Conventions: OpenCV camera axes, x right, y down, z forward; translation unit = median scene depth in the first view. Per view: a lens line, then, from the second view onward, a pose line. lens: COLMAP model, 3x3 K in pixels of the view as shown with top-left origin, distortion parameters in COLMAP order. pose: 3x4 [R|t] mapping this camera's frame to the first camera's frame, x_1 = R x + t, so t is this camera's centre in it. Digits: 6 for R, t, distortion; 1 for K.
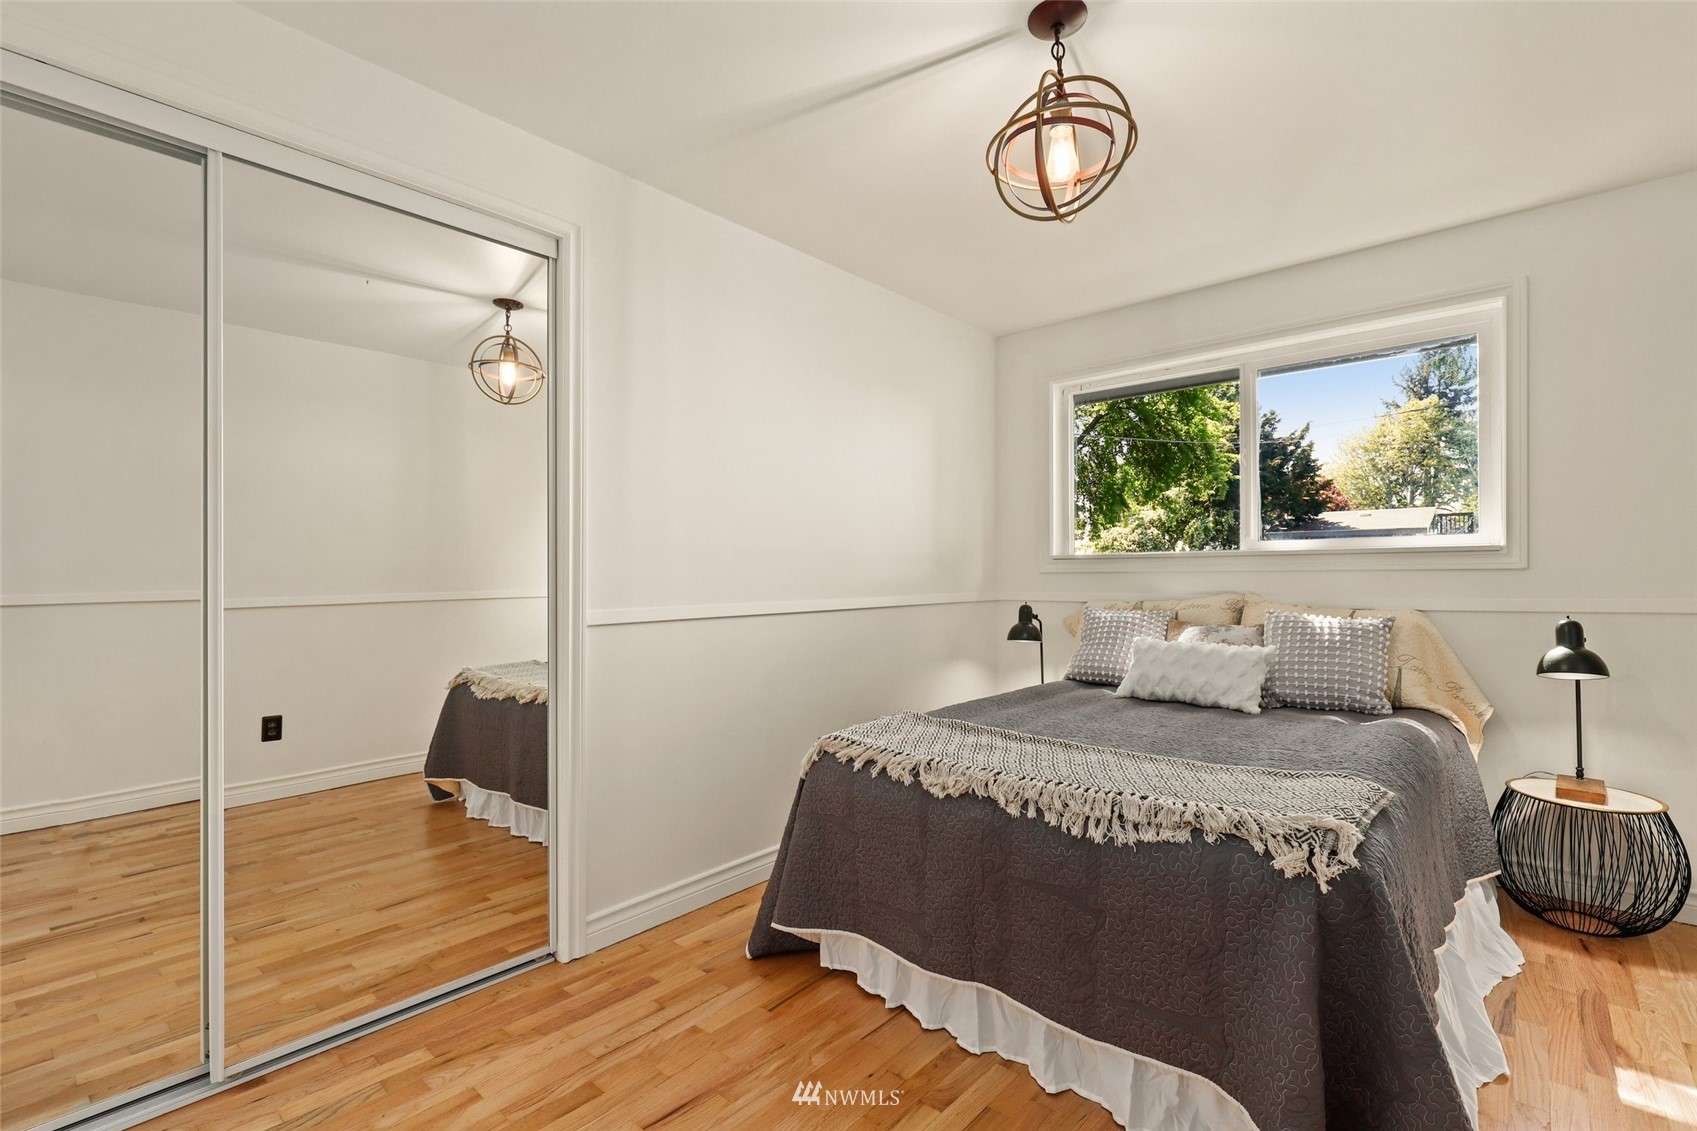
lens RADIAL K [[771.3, 0, 842.5], [0, 771.3, 575.4], [0, 0, 1]] dist [-0.003394, -0.000414]
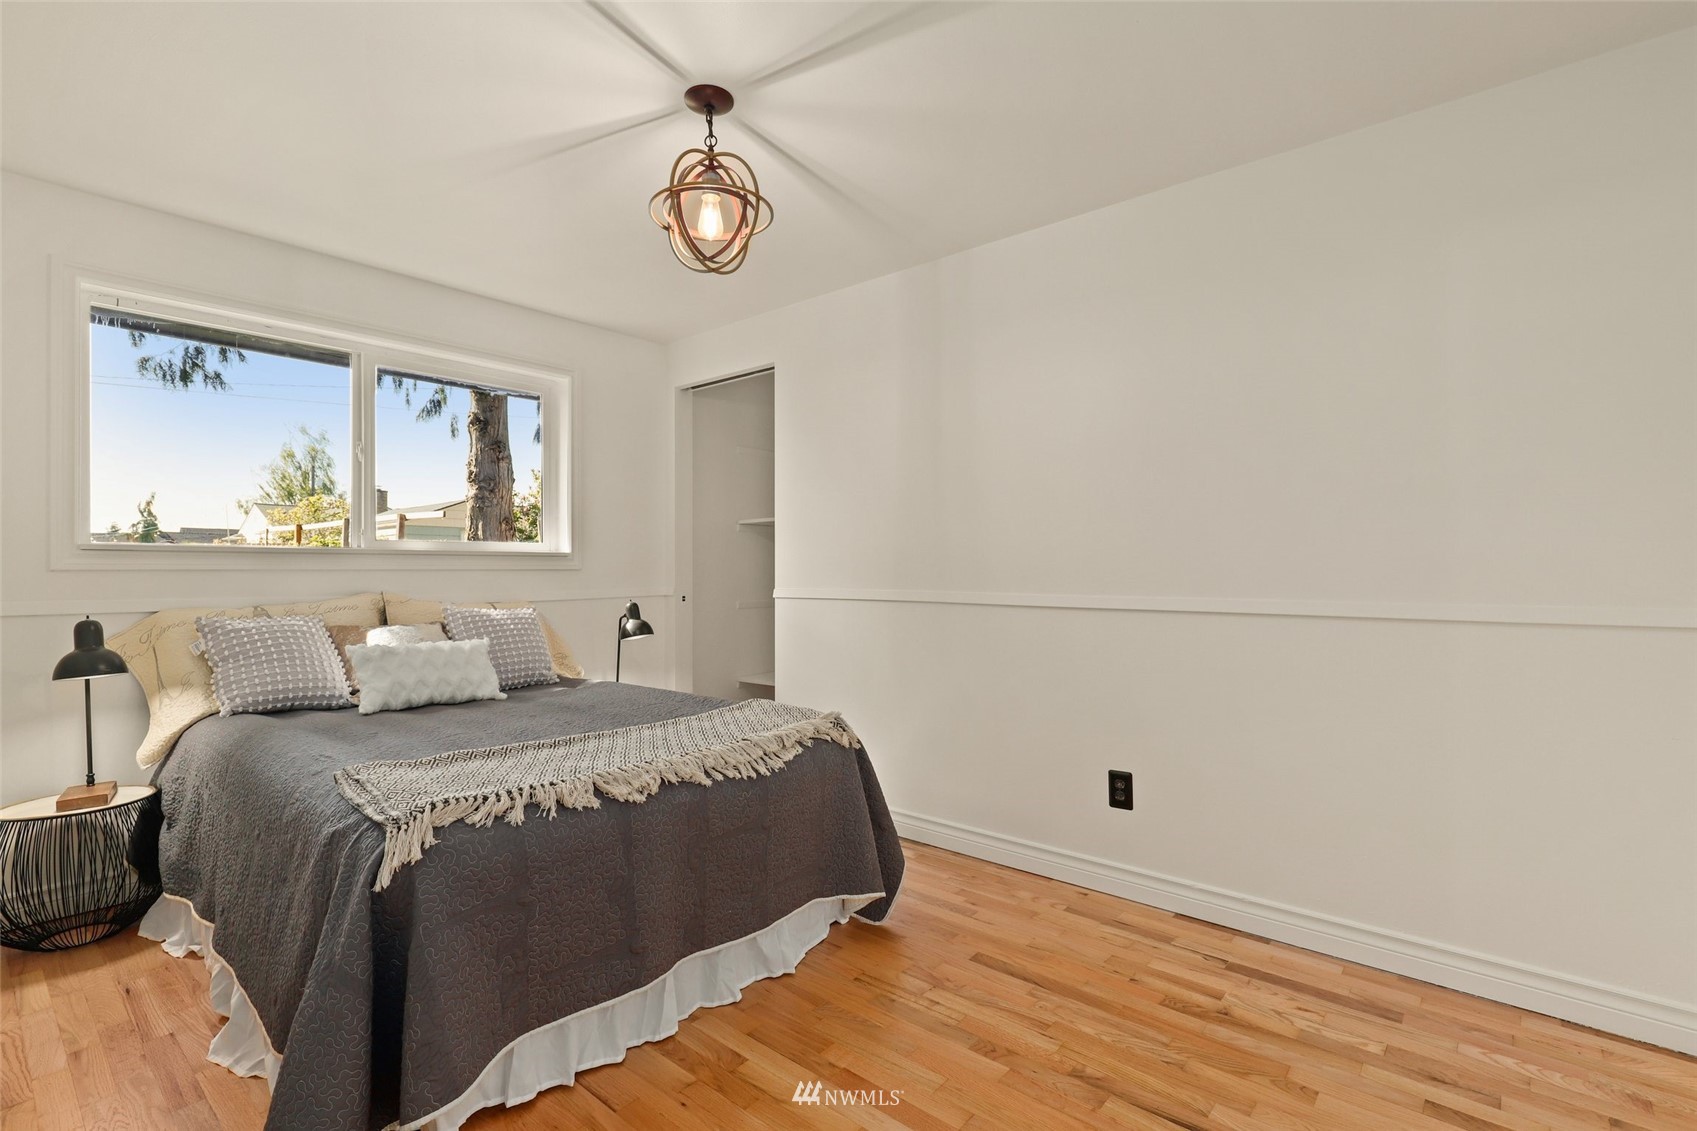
lens RADIAL K [[779.6, 0, 856.4], [0, 779.6, 573.3], [0, 0, 1]] dist [0.000998, -0.000006]
pose [[-0.038034, 0.003125, 0.999272, -0.590621], [0.002747, 0.999992, -0.003023, 0.003758], [-0.999273, 0.002630, -0.038042, 0.527313]]
